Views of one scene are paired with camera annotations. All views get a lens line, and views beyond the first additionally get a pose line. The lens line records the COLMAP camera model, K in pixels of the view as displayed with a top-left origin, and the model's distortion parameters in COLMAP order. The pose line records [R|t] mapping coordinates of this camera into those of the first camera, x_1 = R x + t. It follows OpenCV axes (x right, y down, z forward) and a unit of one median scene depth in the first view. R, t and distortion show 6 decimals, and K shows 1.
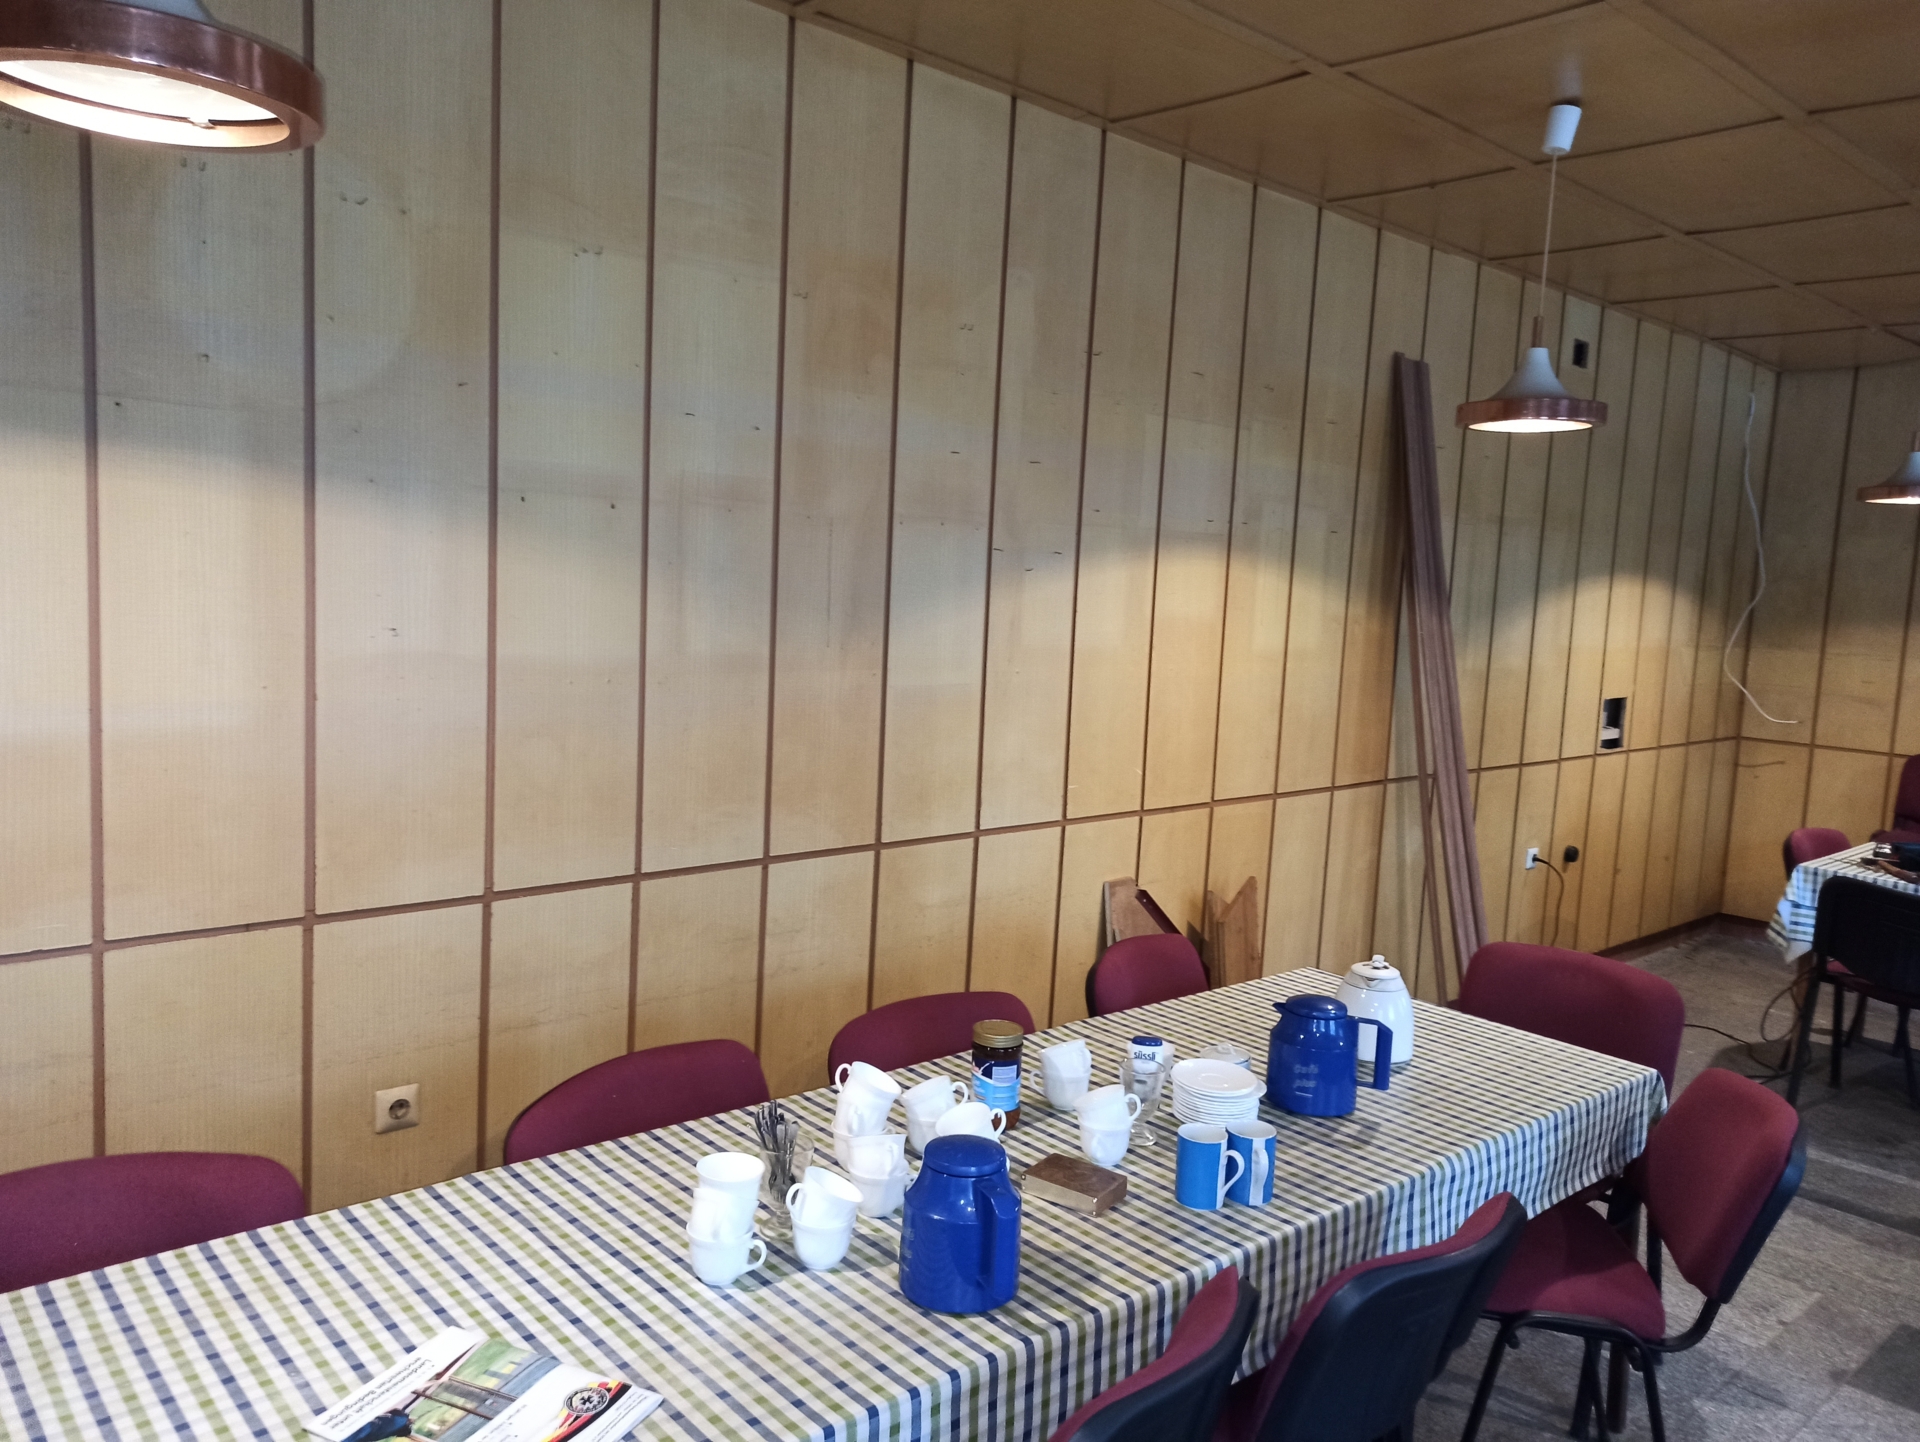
lens RADIAL K [[1408.2, 0, 960.0], [0, 1408.2, 721.0], [0, 0, 1]] dist [0.048174, -0.040934]
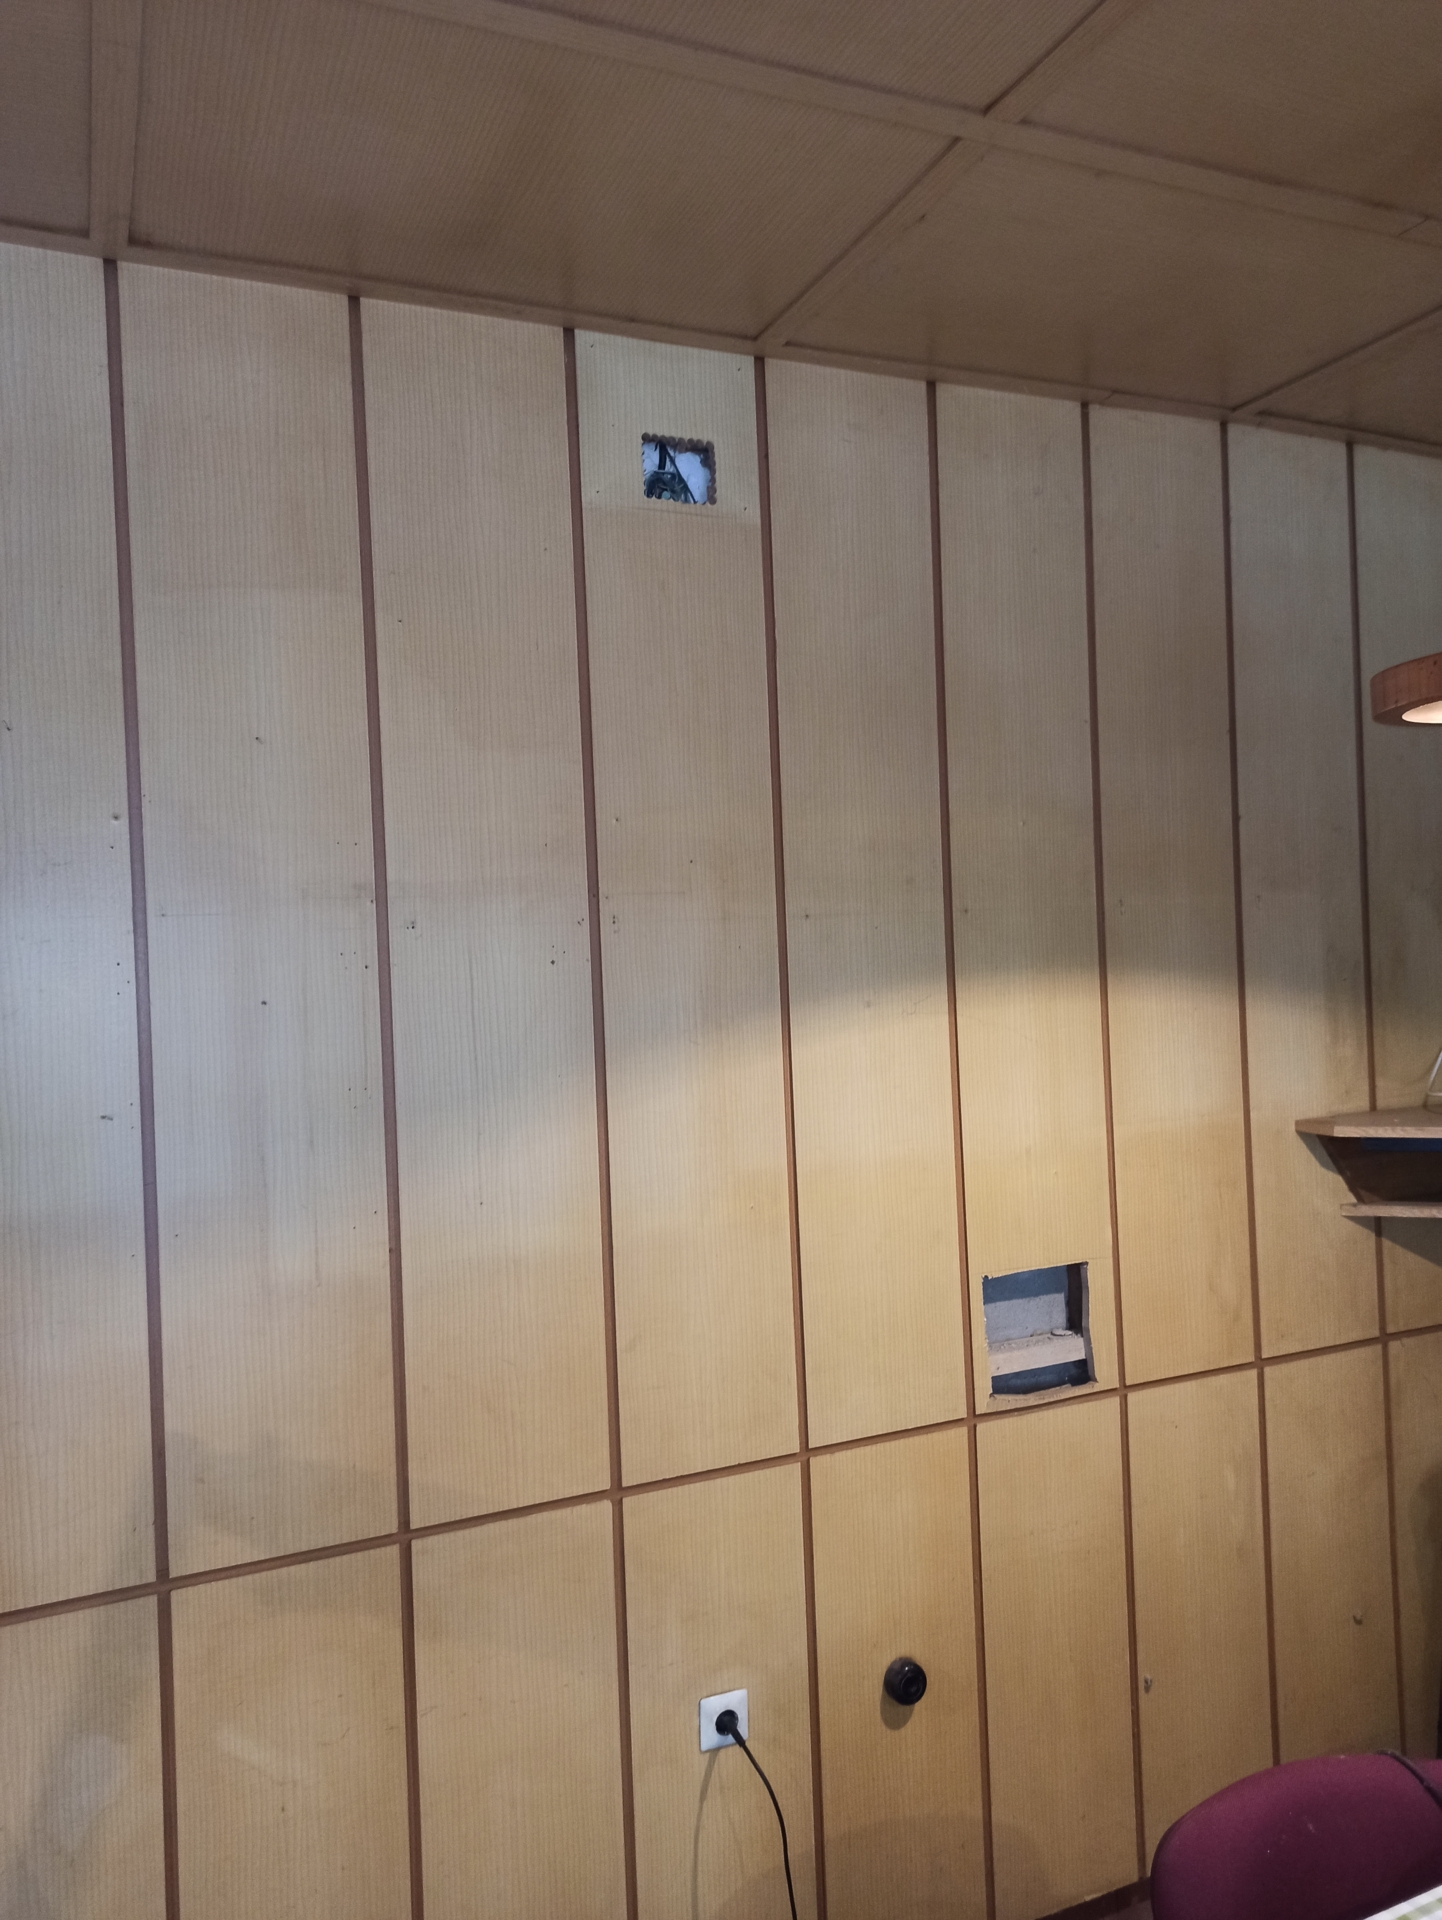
lens RADIAL K [[1819.9, 0, 720.9], [0, 1819.9, 1056.8], [0, 0, 1]] dist [0.083028, -0.219834]
pose [[0.966761, -0.112622, -0.229543, 0.264141], [0.089082, 0.989878, -0.110482, -0.013953], [0.239662, 0.086361, 0.967008, 0.242690]]
